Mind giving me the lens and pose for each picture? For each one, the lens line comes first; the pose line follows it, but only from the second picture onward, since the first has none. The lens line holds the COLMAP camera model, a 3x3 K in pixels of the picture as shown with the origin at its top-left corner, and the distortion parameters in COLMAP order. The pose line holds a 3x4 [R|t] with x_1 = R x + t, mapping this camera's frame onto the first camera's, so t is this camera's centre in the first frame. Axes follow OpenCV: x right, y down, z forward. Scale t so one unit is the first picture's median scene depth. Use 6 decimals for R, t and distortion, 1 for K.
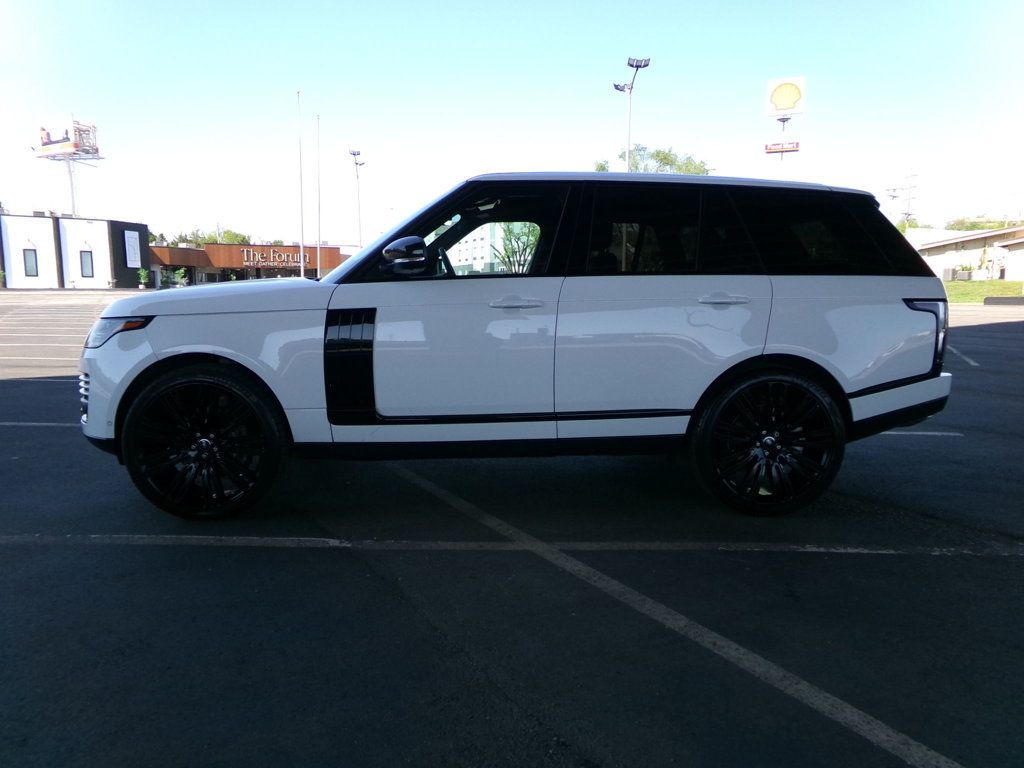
lens RADIAL K [[710.1, 0, 518.6], [0, 710.1, 384.9], [0, 0, 1]] dist [0.009196, 0.006525]
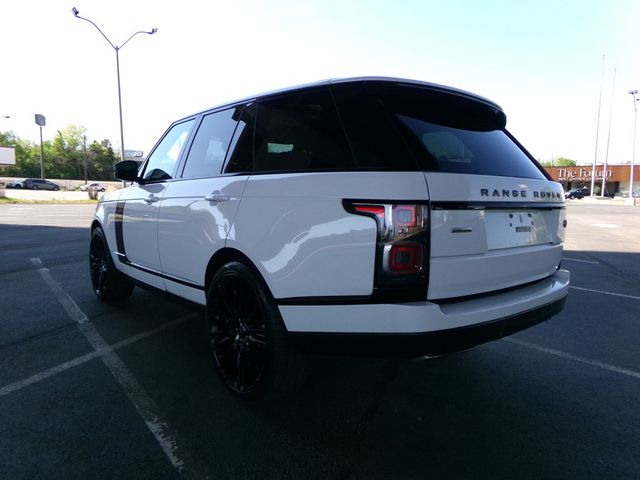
lens RADIAL K [[443.8, 0, 324.1], [0, 443.8, 240.6], [0, 0, 1]] dist [0.009196, 0.006525]
pose [[0.592741, 0.087146, -0.800664, 0.958873], [-0.115170, 0.993083, 0.022828, -0.084304], [0.797116, 0.078681, 0.598678, 0.687869]]
